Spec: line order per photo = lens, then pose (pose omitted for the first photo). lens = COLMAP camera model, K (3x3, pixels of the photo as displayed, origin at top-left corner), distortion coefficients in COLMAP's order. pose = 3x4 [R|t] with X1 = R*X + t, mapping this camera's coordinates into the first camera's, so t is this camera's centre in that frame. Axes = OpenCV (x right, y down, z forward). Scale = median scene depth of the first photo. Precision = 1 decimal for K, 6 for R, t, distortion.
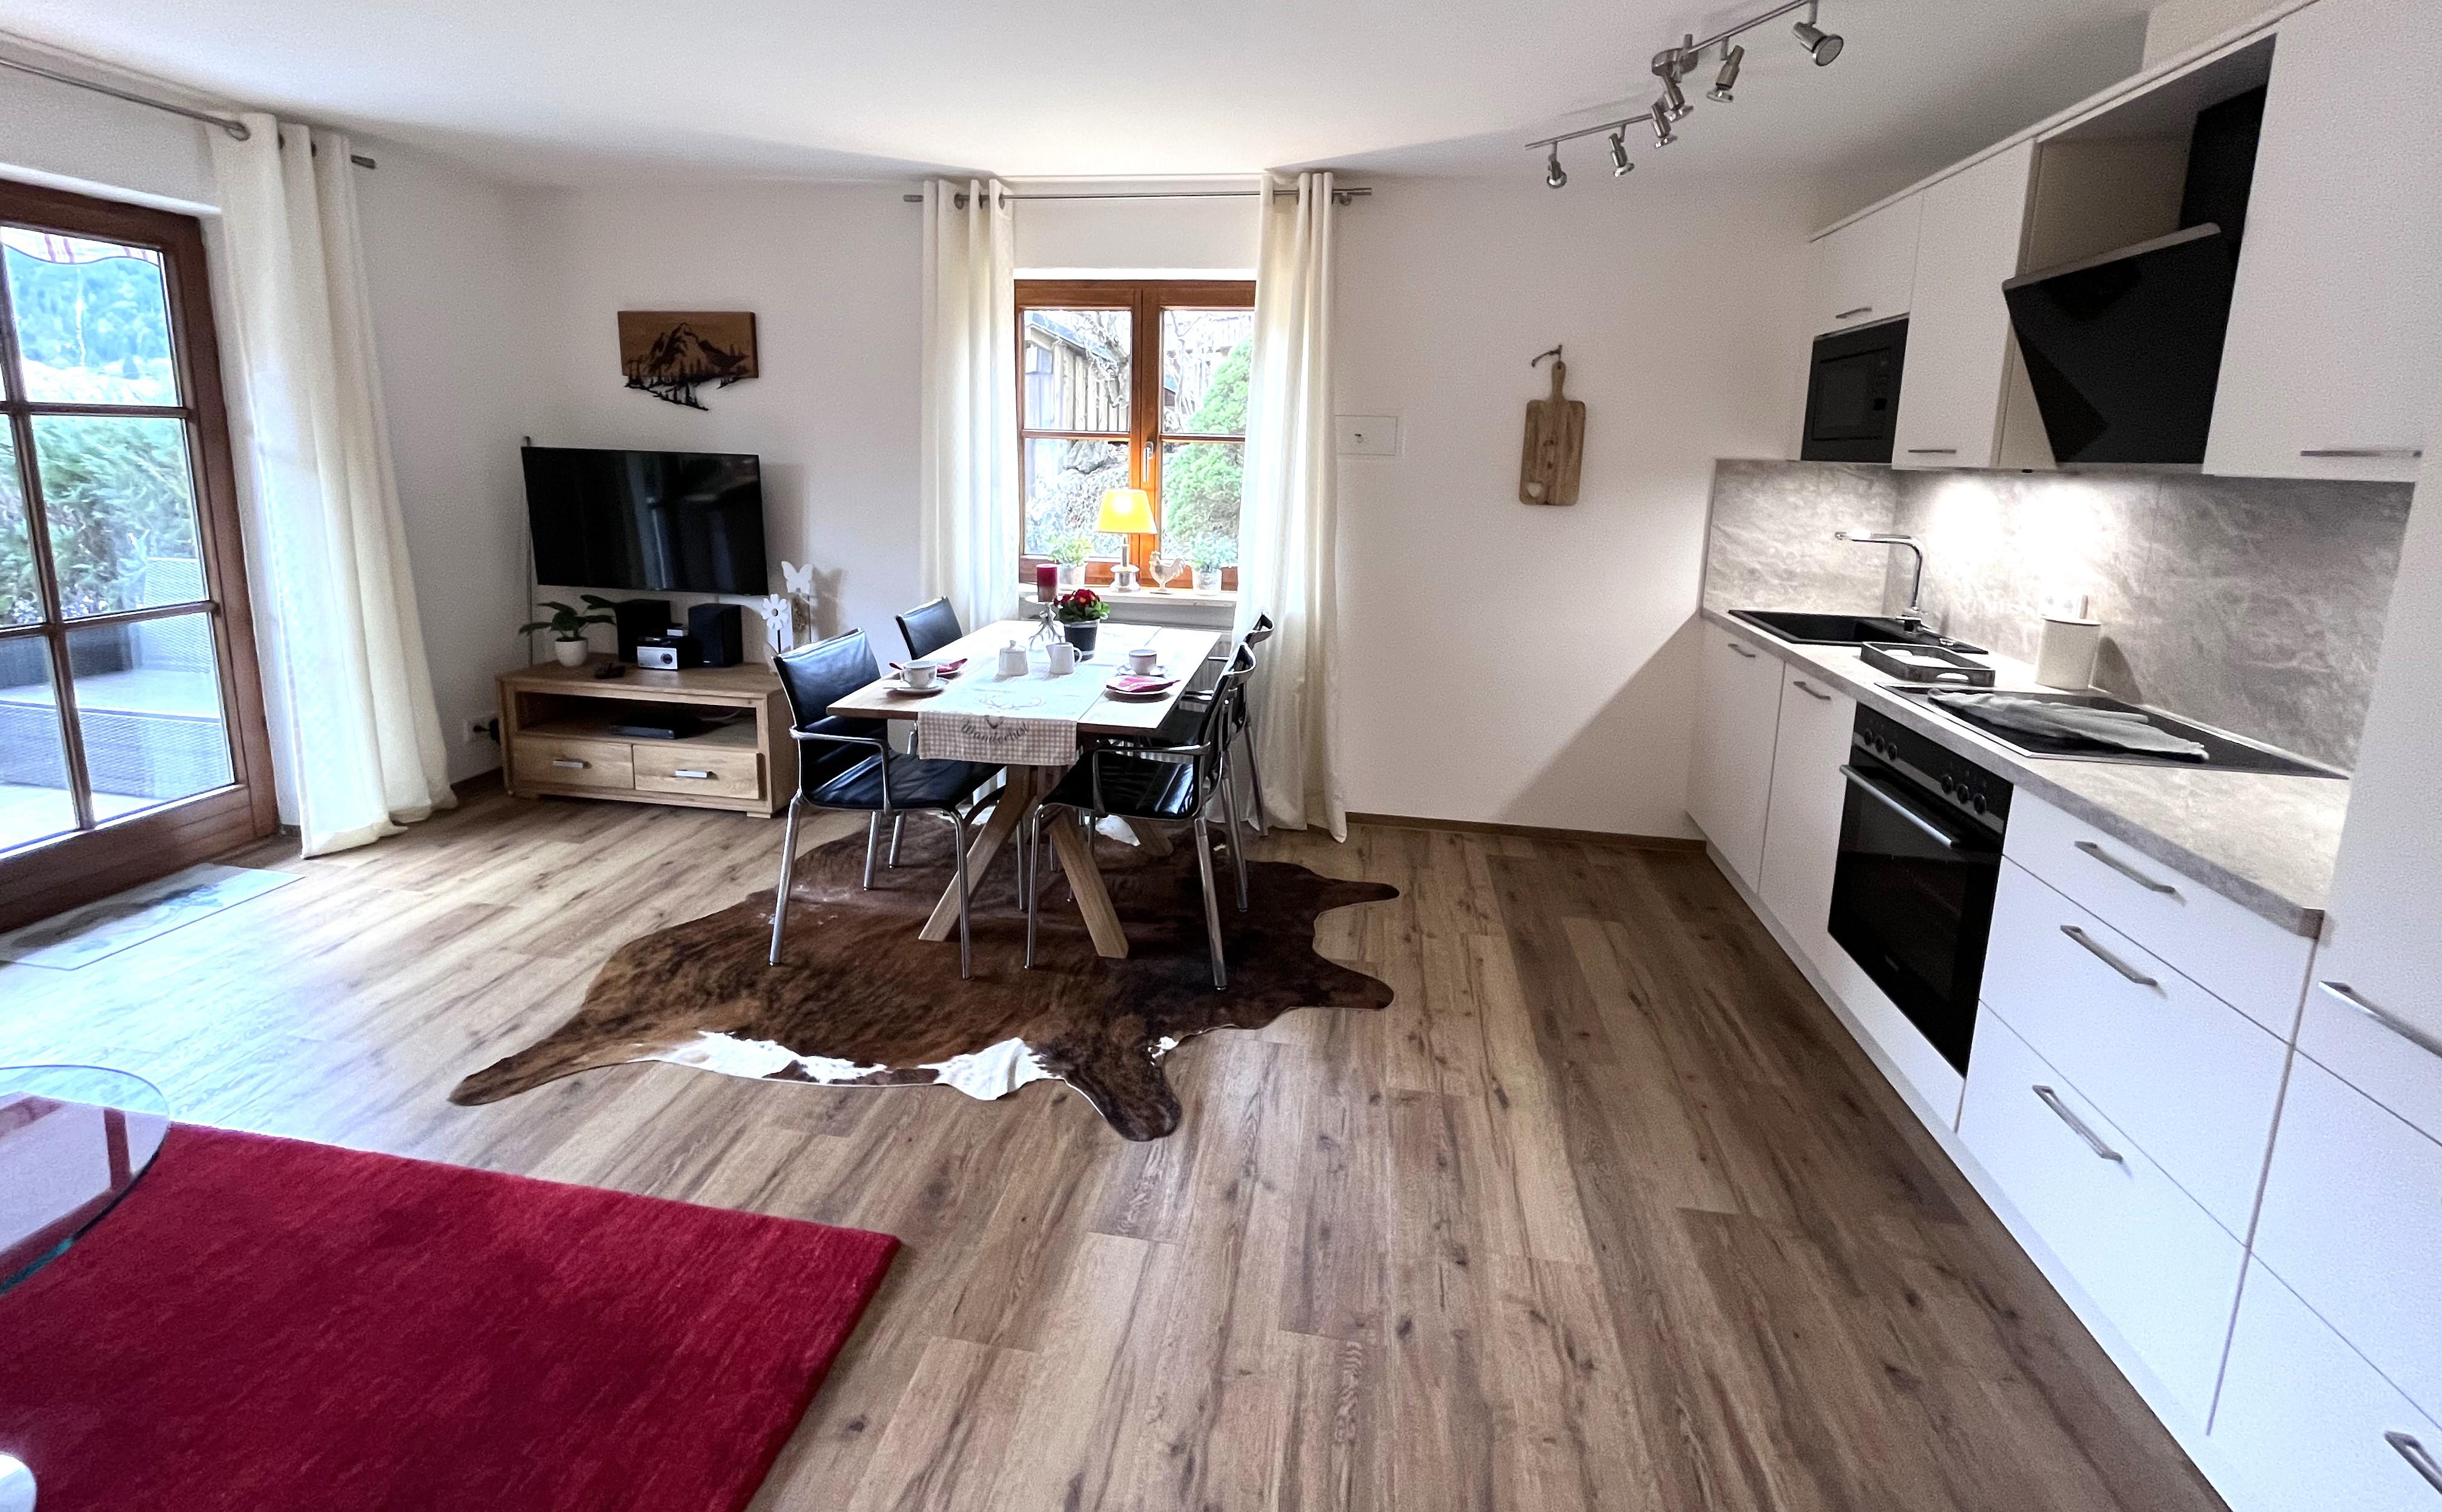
lens RADIAL K [[987.9, 0, 1218.9], [0, 987.9, 601.9], [0, 0, 1]] dist [-0.002384, 0.000029]
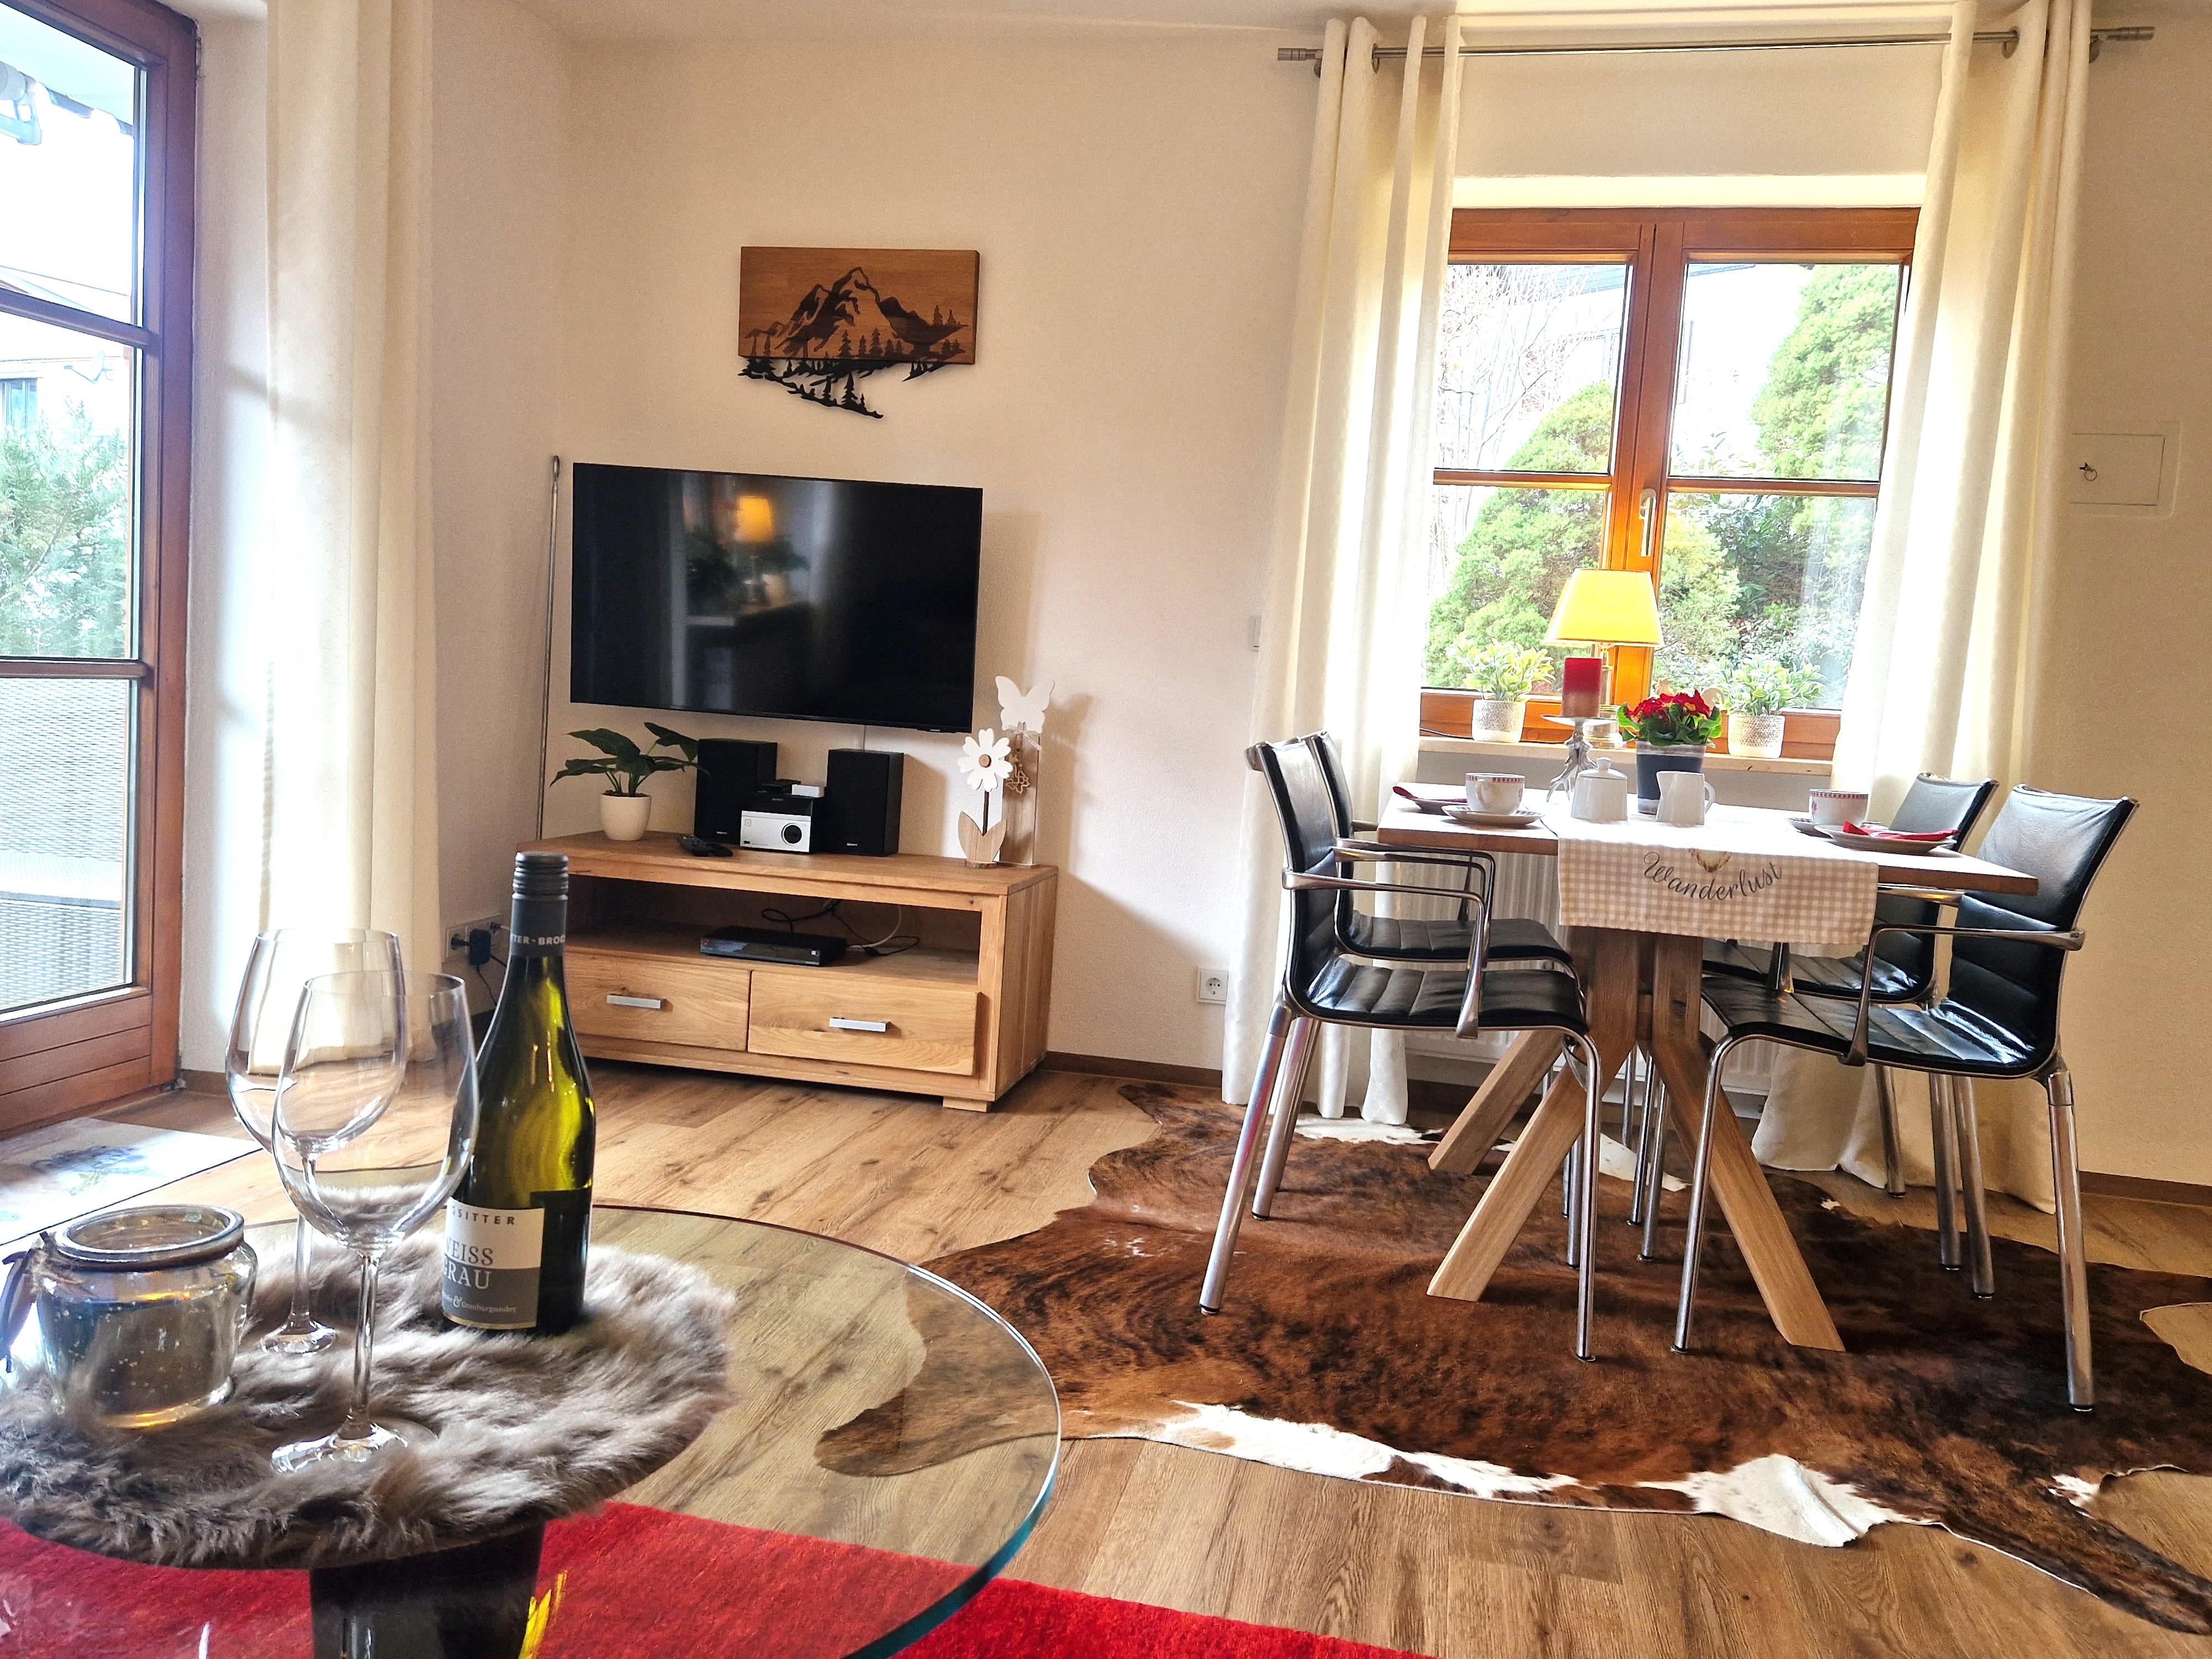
lens RADIAL K [[1667.3, 0, 1114.4], [0, 1667.3, 800.6], [0, 0, 1]] dist [0.079293, -0.064381]
pose [[0.997753, 0.040009, -0.053740, -0.390096], [-0.044603, 0.995192, -0.087197, 0.141578], [0.049993, 0.089398, 0.994741, 0.038817]]
